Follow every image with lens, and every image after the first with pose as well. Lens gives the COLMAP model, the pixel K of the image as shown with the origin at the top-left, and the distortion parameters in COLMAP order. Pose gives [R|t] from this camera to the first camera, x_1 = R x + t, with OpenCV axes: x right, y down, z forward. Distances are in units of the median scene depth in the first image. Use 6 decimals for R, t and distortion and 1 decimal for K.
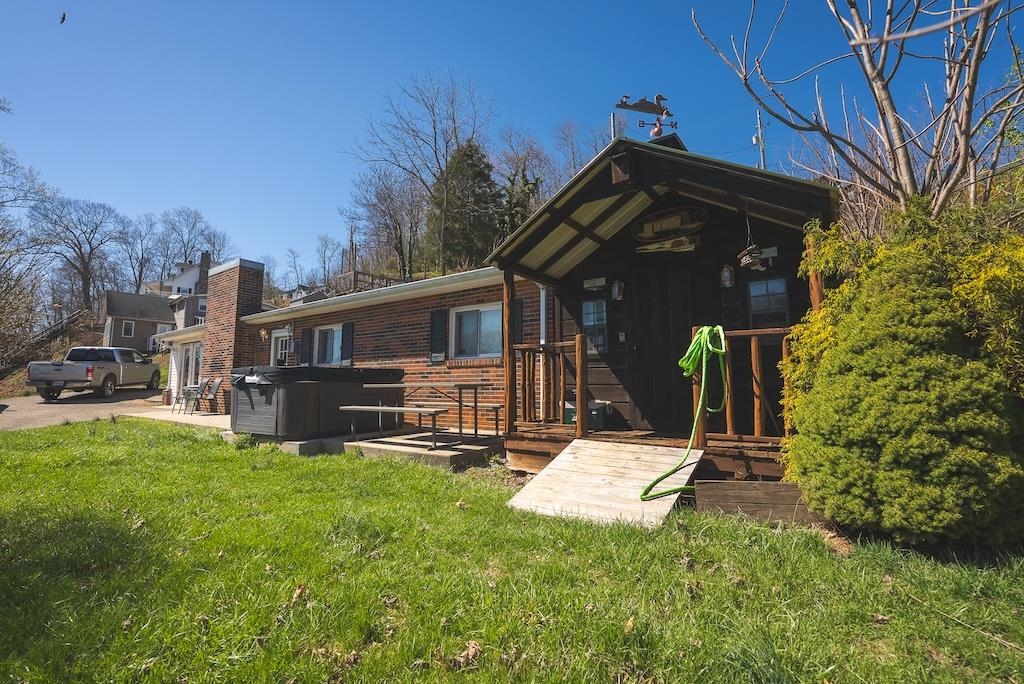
lens RADIAL K [[445.1, 0, 511.9], [0, 445.1, 342.4], [0, 0, 1]] dist [-0.000832, -0.000013]
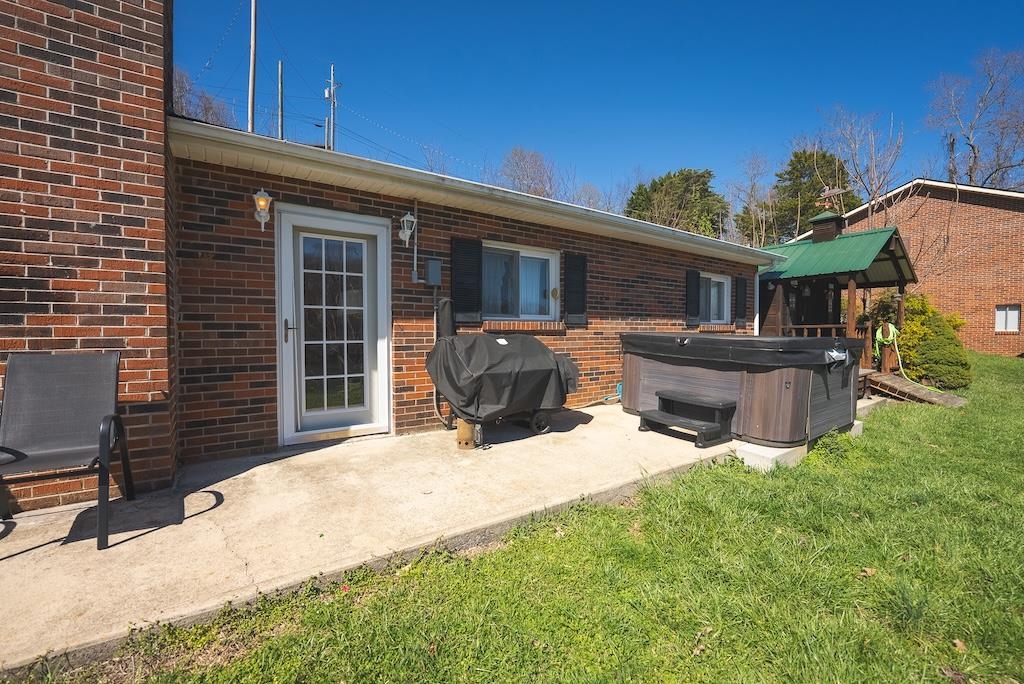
lens RADIAL K [[418.2, 0, 512.9], [0, 418.2, 339.6], [0, 0, 1]] dist [-0.019934, 0.000090]
pose [[0.337782, -0.024341, 0.940910, -1.078076], [-0.099970, 0.993083, 0.061579, 0.054041], [-0.935900, -0.114863, 0.333012, 1.000656]]
